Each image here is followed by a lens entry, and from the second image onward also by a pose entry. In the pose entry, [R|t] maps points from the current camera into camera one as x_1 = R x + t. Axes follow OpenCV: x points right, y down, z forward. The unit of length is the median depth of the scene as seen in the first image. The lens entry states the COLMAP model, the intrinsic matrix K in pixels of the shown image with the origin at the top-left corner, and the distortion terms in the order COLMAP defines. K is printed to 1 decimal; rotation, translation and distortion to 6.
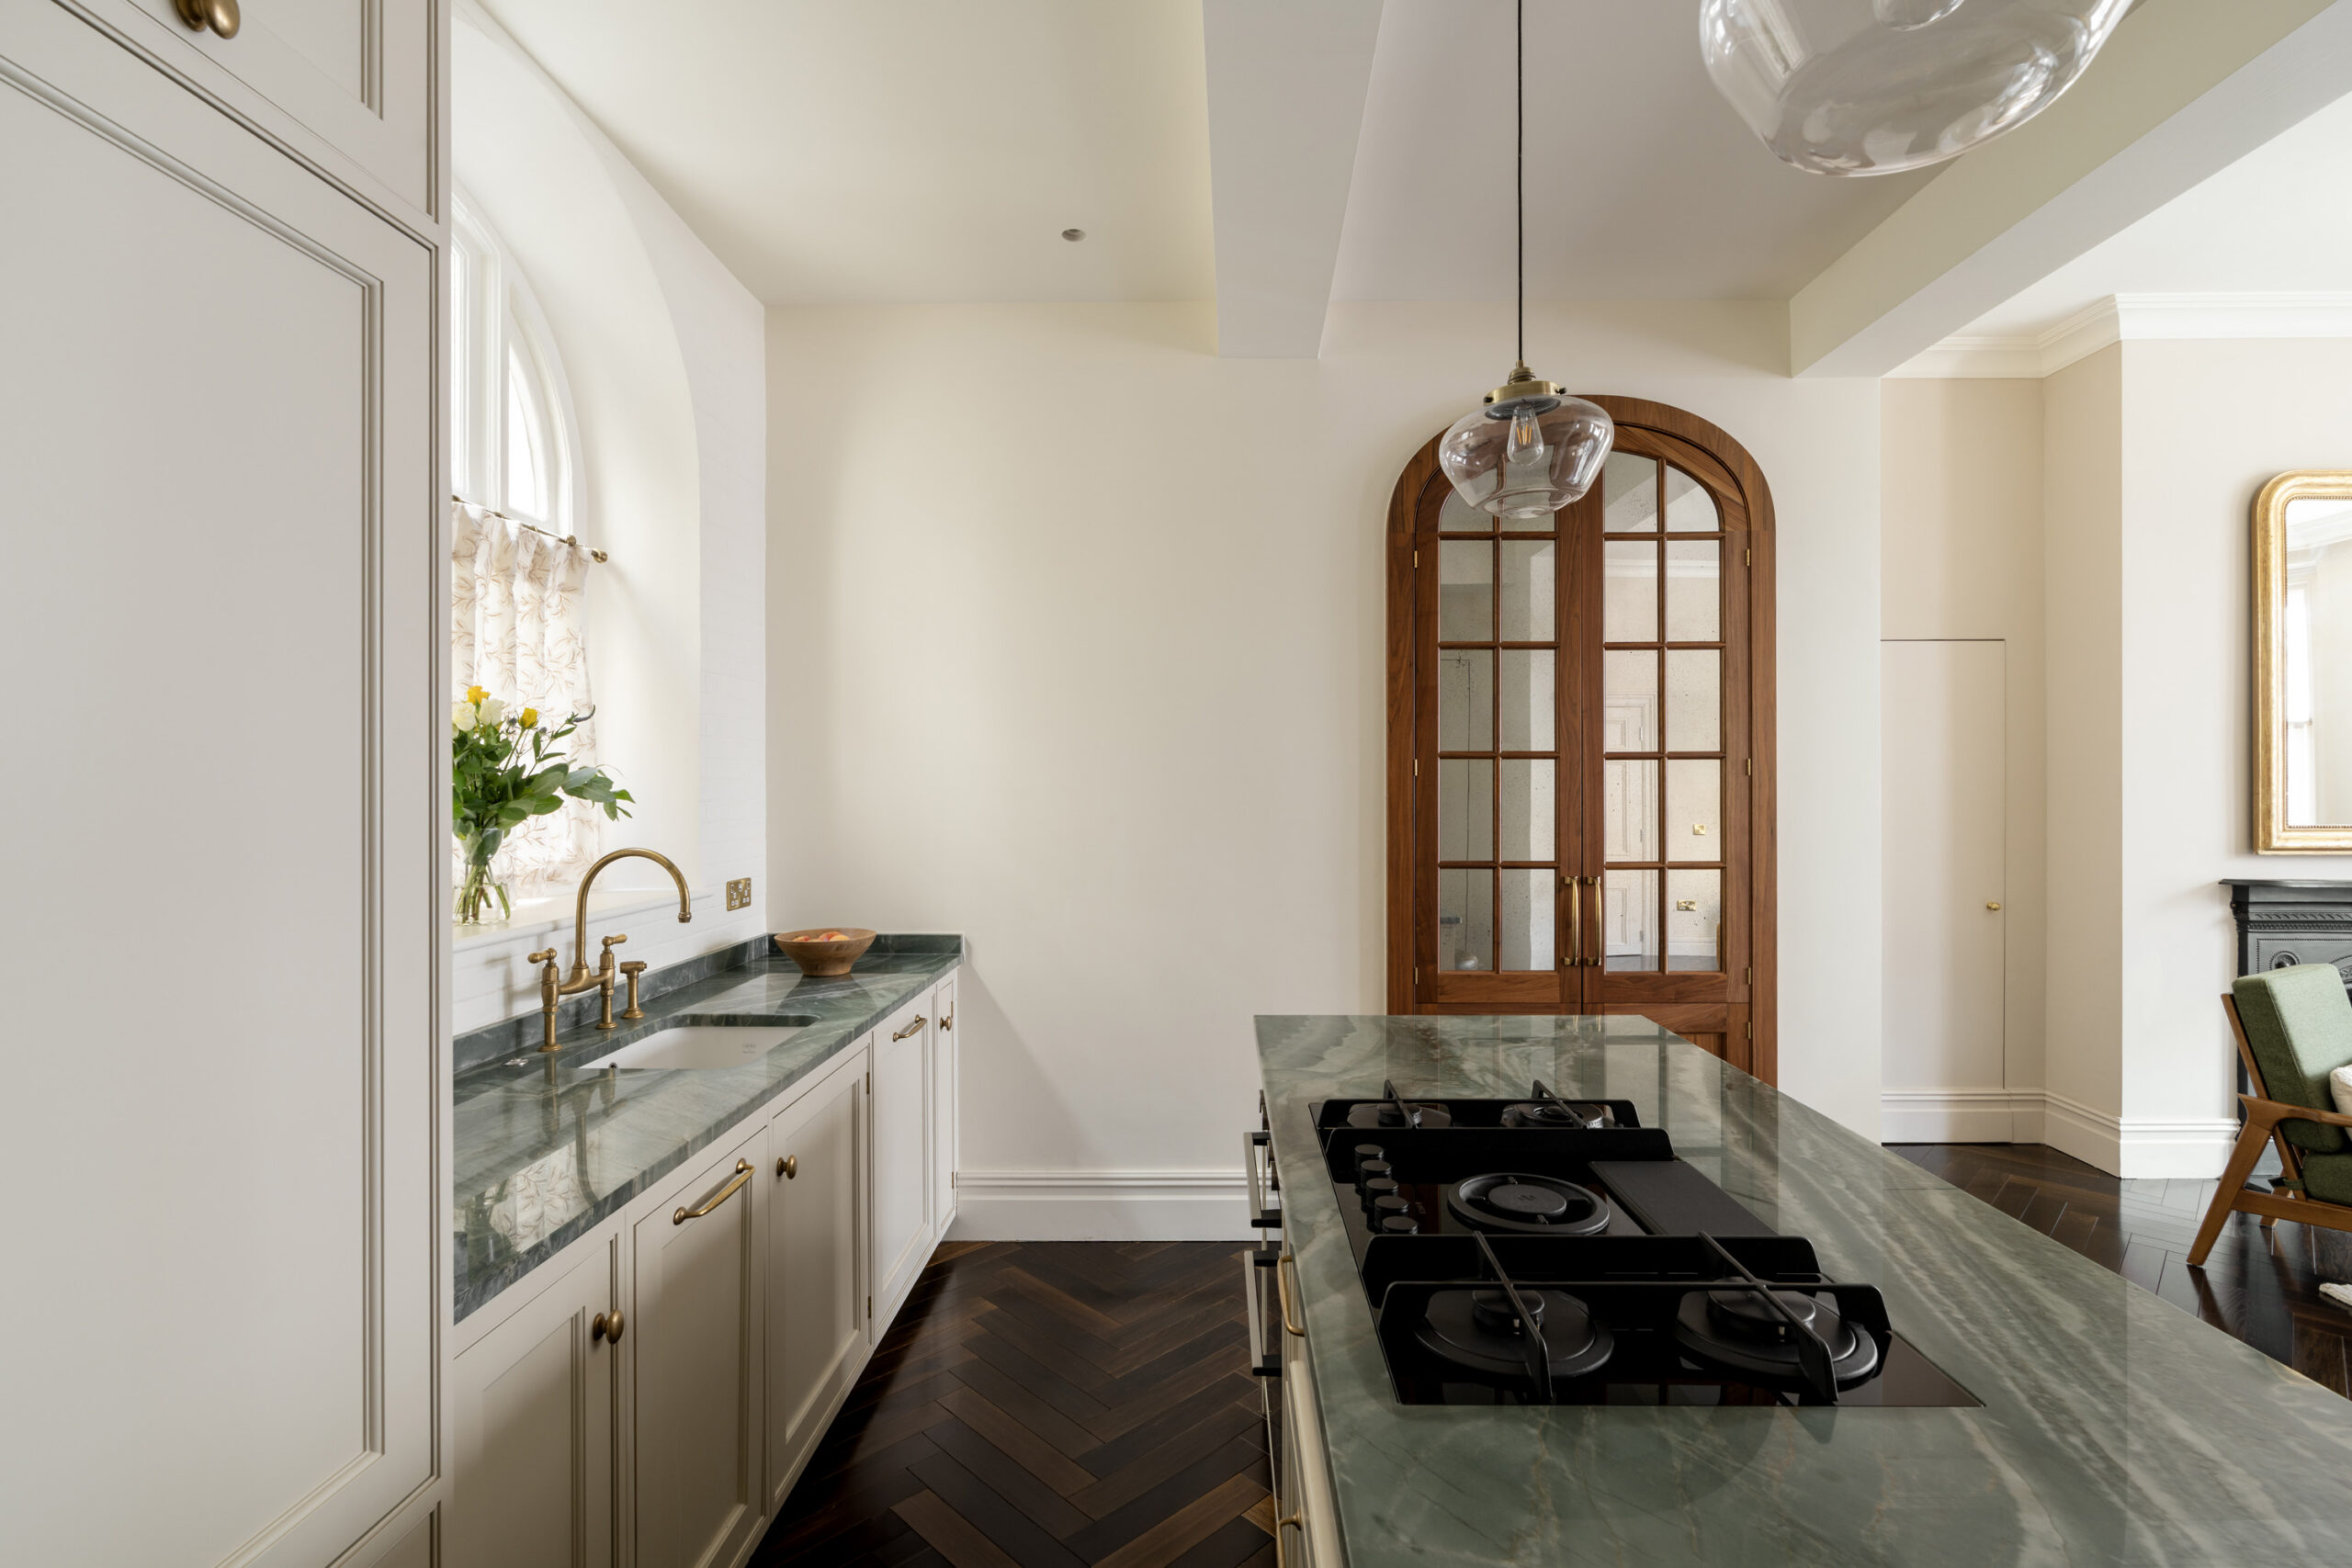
lens RADIAL K [[1061.8, 0, 1204.6], [0, 1061.8, 781.5], [0, 0, 1]] dist [-0.005378, 0.001410]
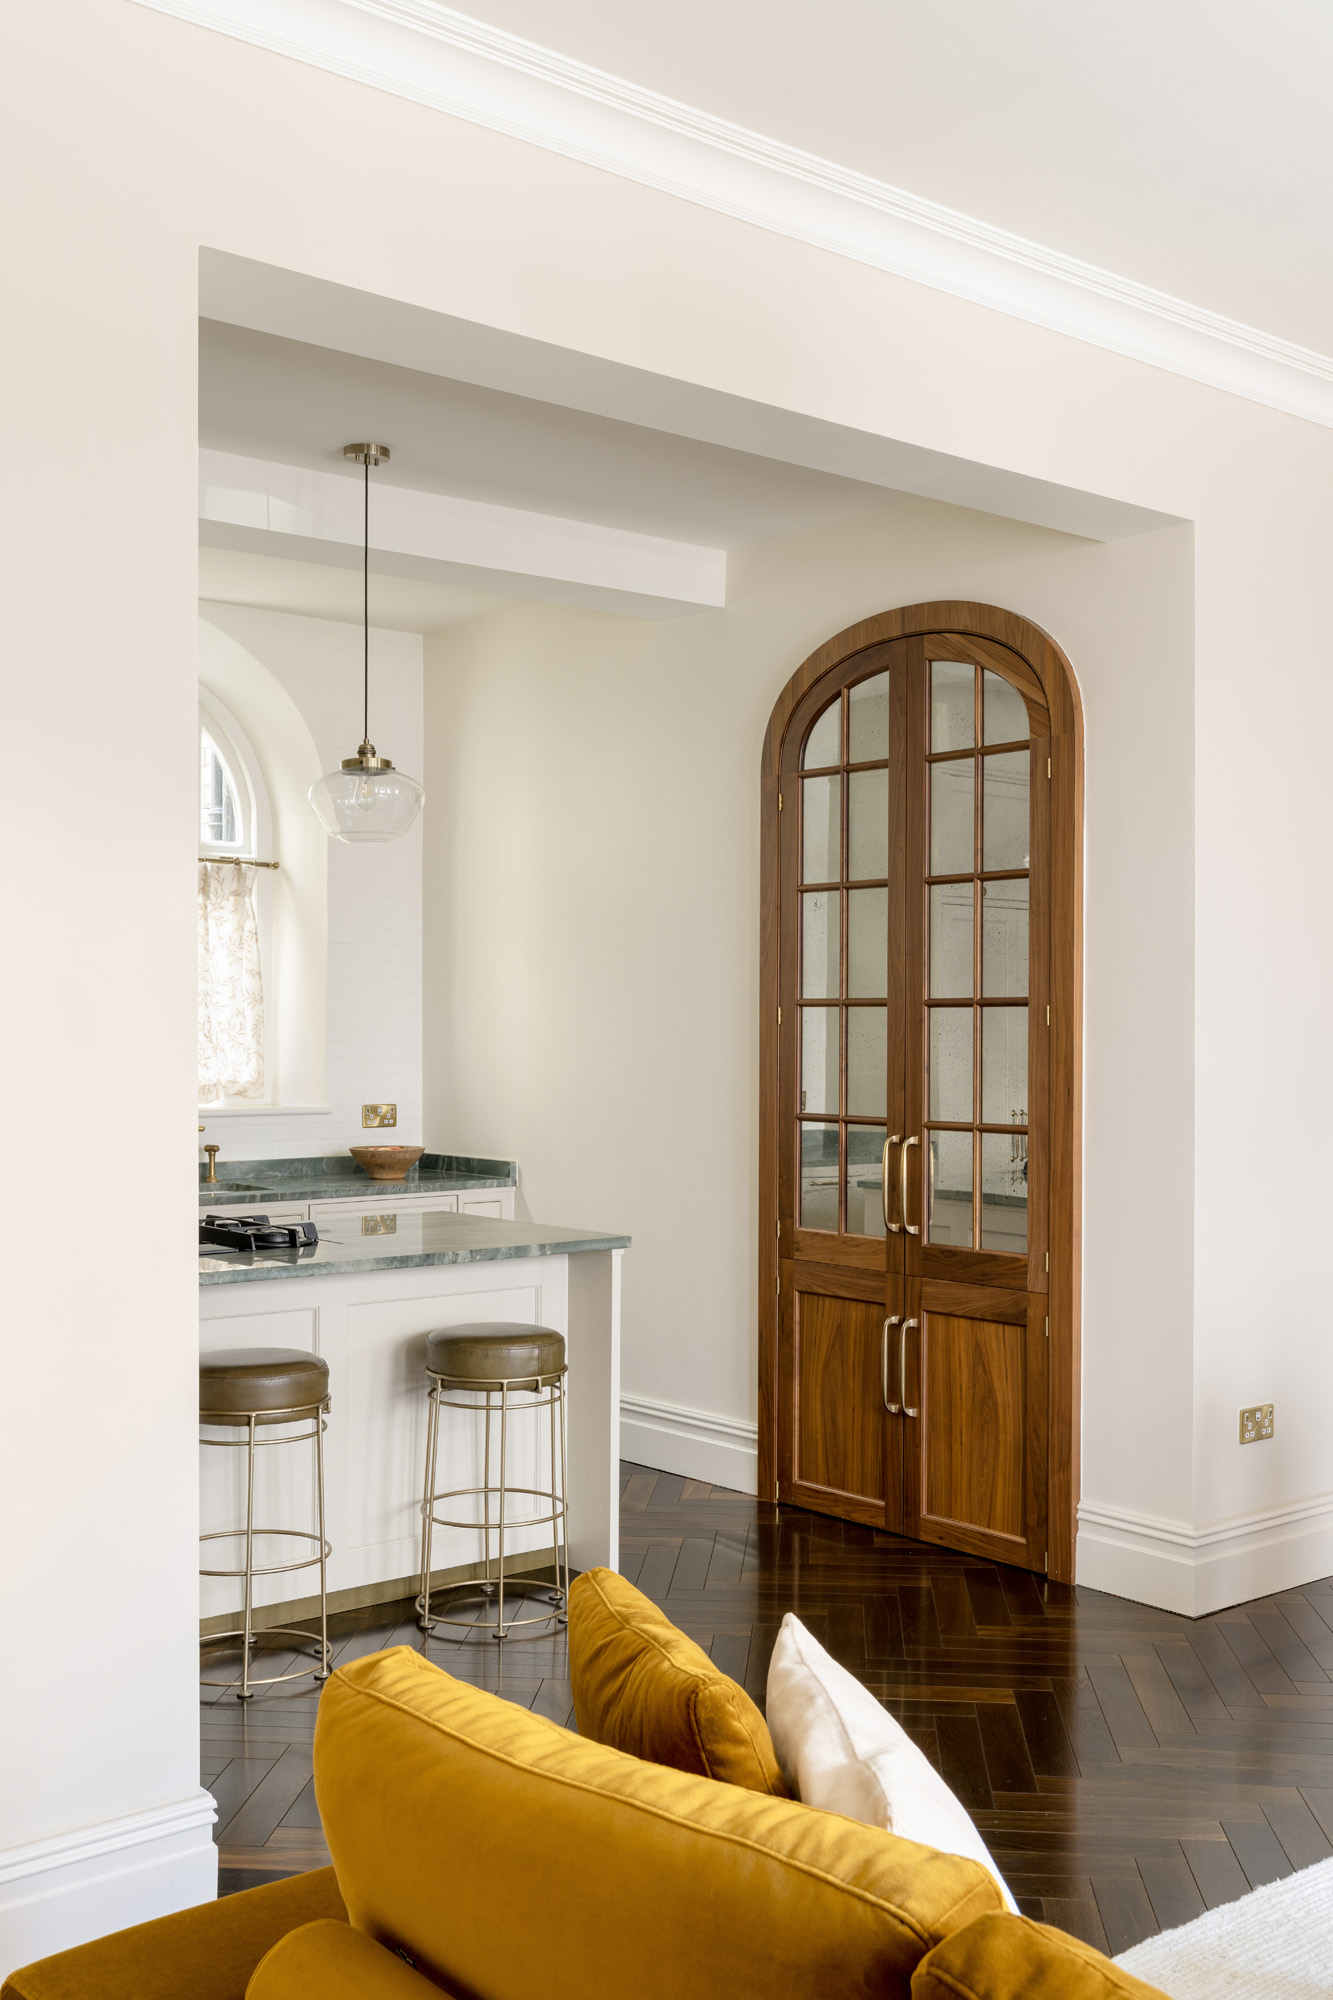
lens RADIAL K [[1977.2, 0, 661.1], [0, 1977.2, 1032.7], [0, 0, 1]] dist [0.025756, 0.000000]
pose [[0.646648, 0.006874, -0.762758, 1.513745], [-0.007189, 0.999970, 0.002917, -0.002339], [0.762755, 0.003597, 0.646678, -0.257014]]
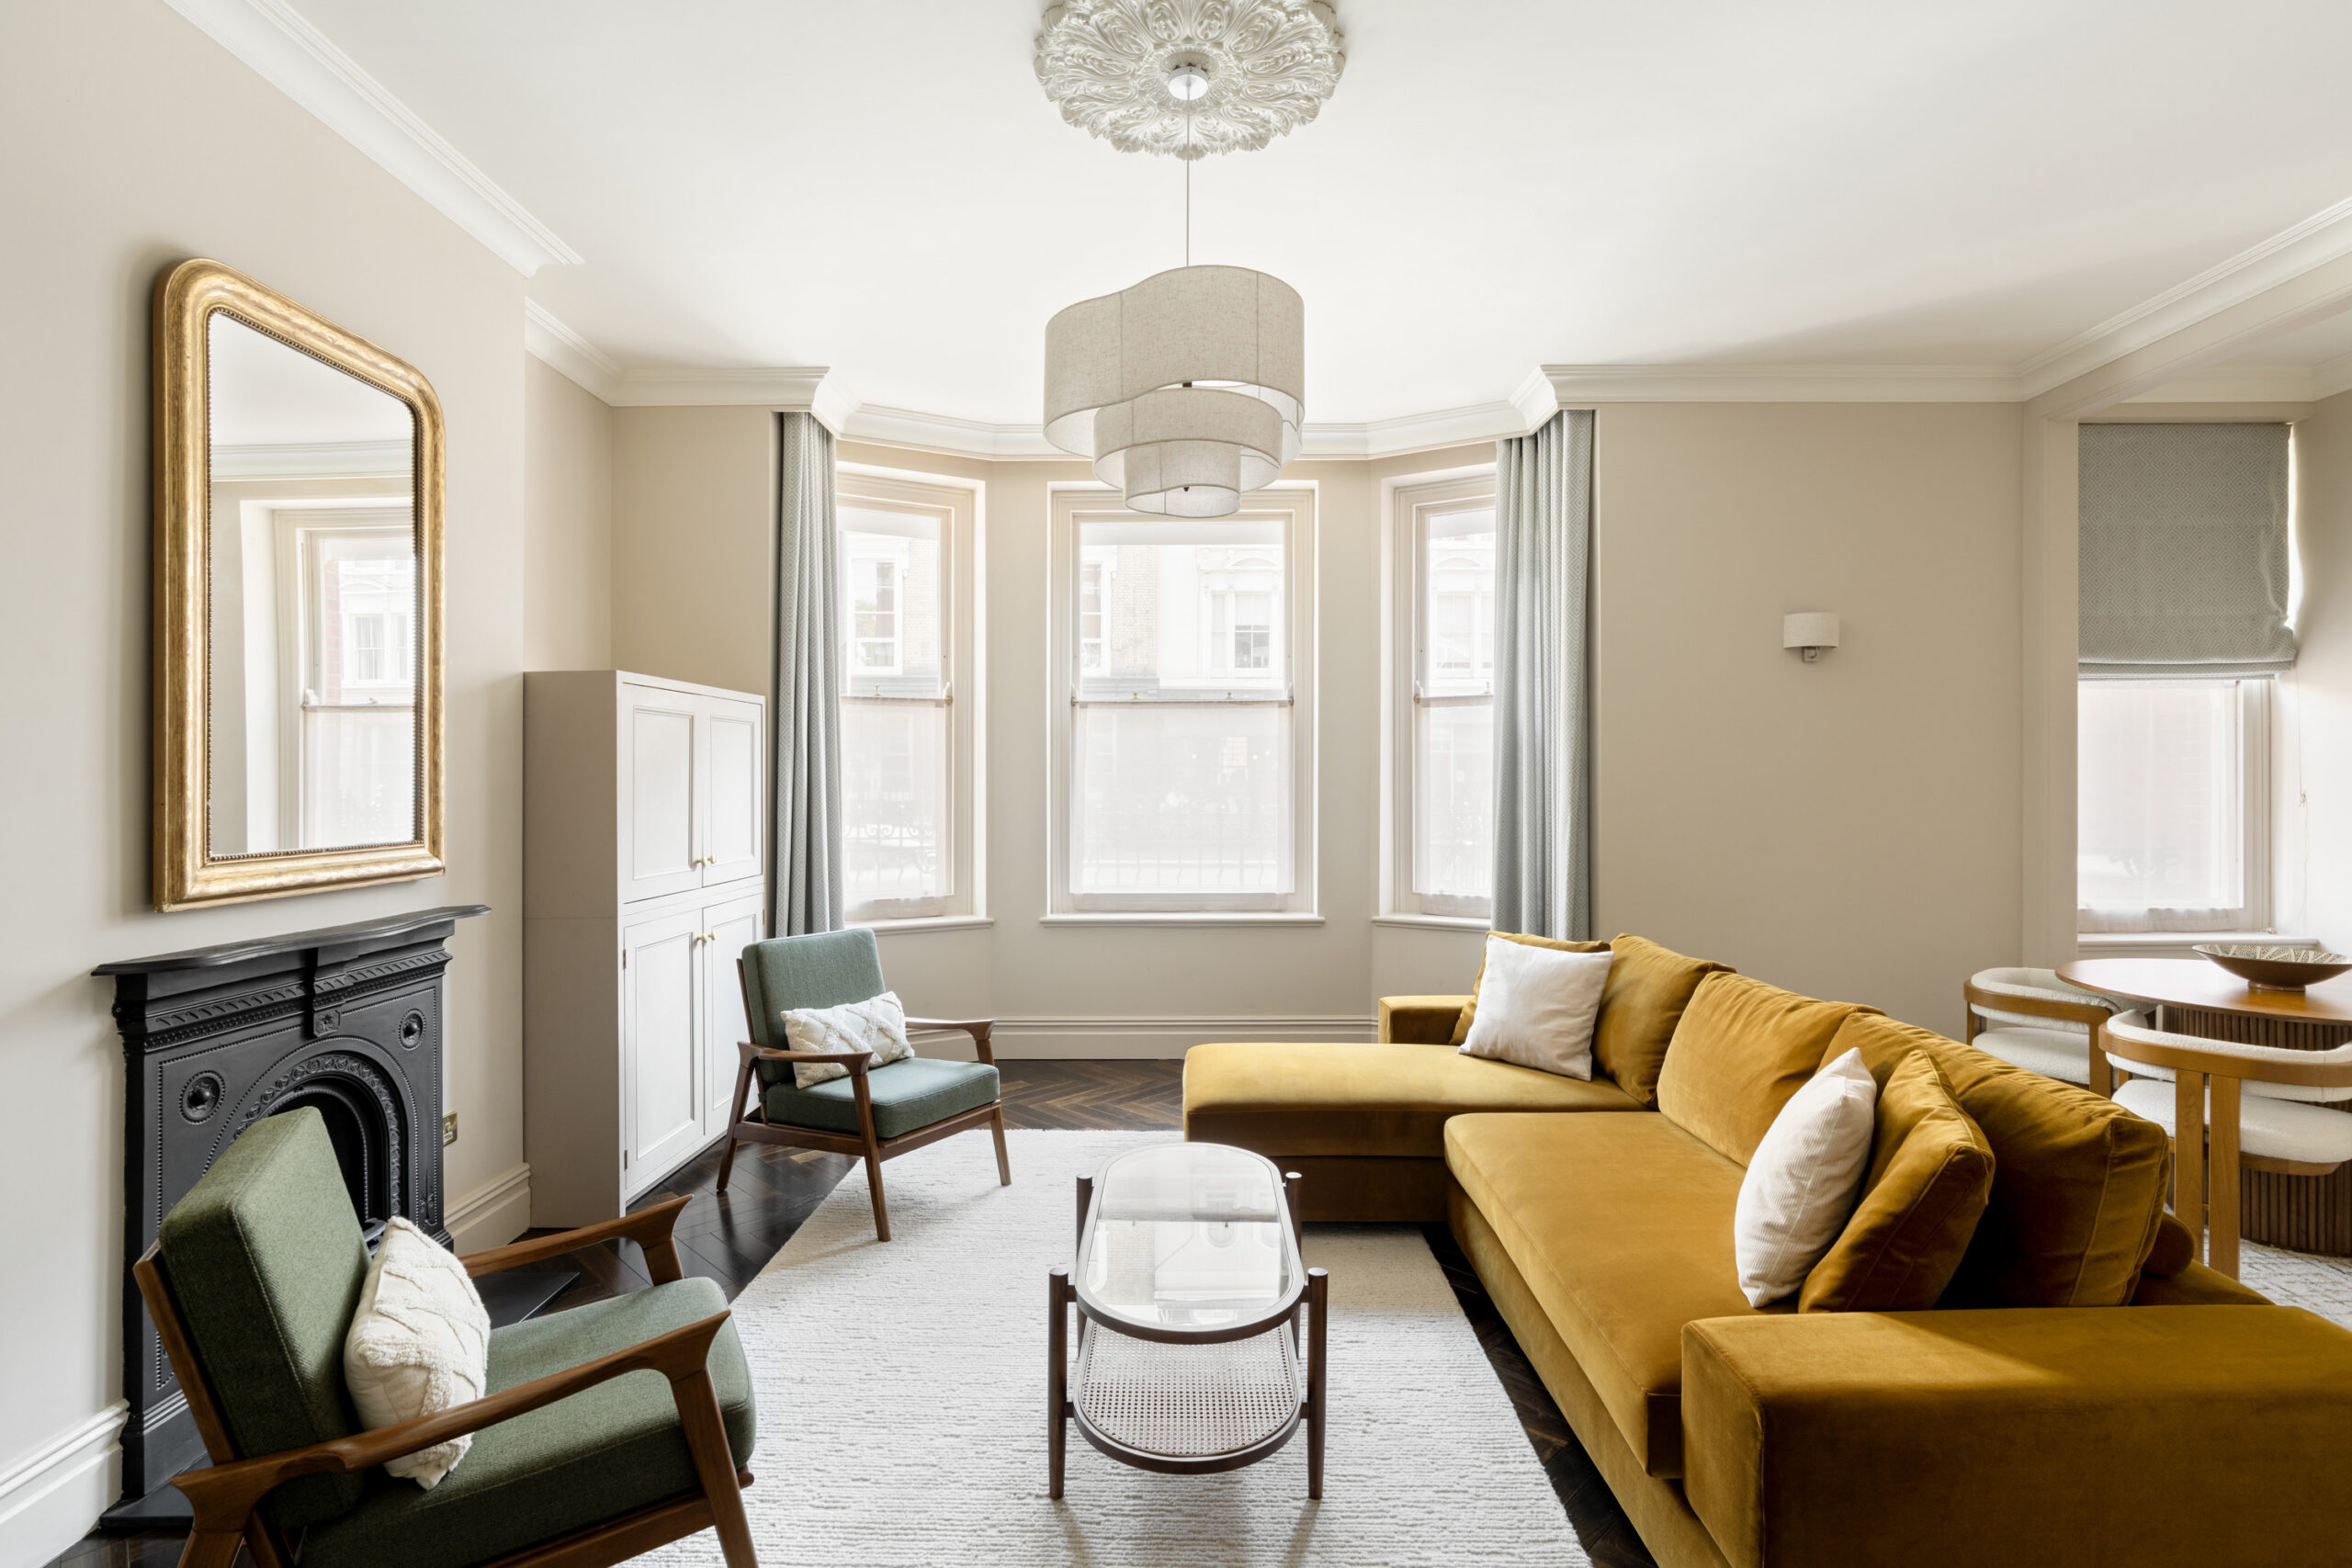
lens RADIAL K [[1105.9, 0, 1189.3], [0, 1105.9, 770.1], [0, 0, 1]] dist [-0.010445, 0.005371]
pose [[-0.012447, 0.007130, 0.999897, 0.463950], [0.002535, 0.999972, -0.007099, -0.001712], [-0.999919, 0.002446, -0.012465, 0.530124]]
